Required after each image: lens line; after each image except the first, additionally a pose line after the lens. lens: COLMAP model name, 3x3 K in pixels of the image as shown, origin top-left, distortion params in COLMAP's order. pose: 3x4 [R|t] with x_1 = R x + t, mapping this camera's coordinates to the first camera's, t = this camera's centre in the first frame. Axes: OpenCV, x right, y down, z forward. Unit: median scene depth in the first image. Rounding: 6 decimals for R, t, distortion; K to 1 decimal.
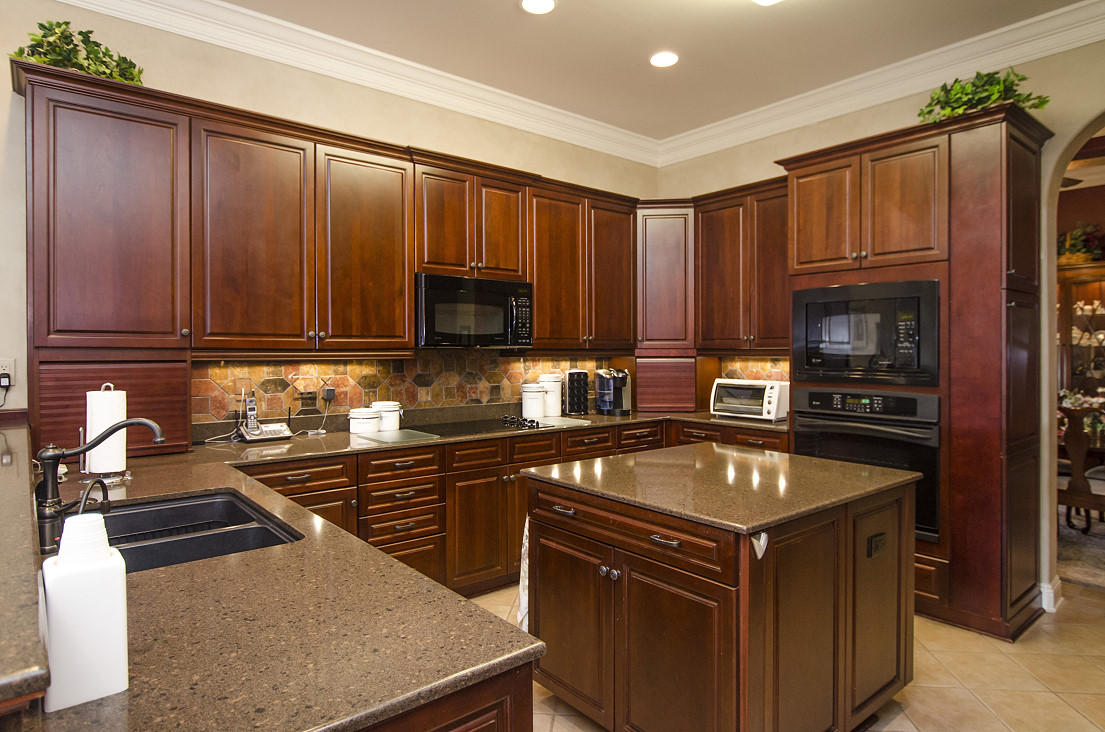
lens RADIAL K [[643.3, 0, 556.6], [0, 643.3, 352.3], [0, 0, 1]] dist [-0.003685, -0.001326]
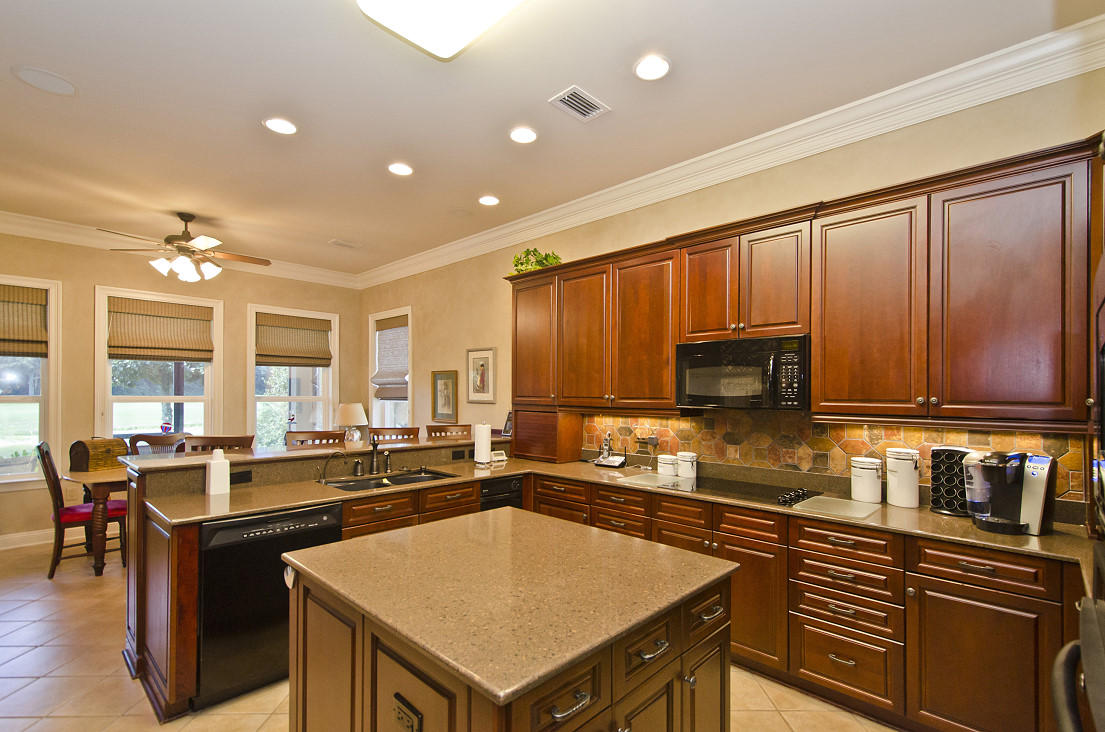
lens RADIAL K [[498.4, 0, 553.4], [0, 498.4, 390.8], [0, 0, 1]] dist [-0.000193, -0.000058]
pose [[0.113419, -0.002690, -0.993544, 0.592532], [-0.008052, 0.999961, -0.003627, -0.030768], [0.993515, 0.008411, 0.113393, 0.621543]]
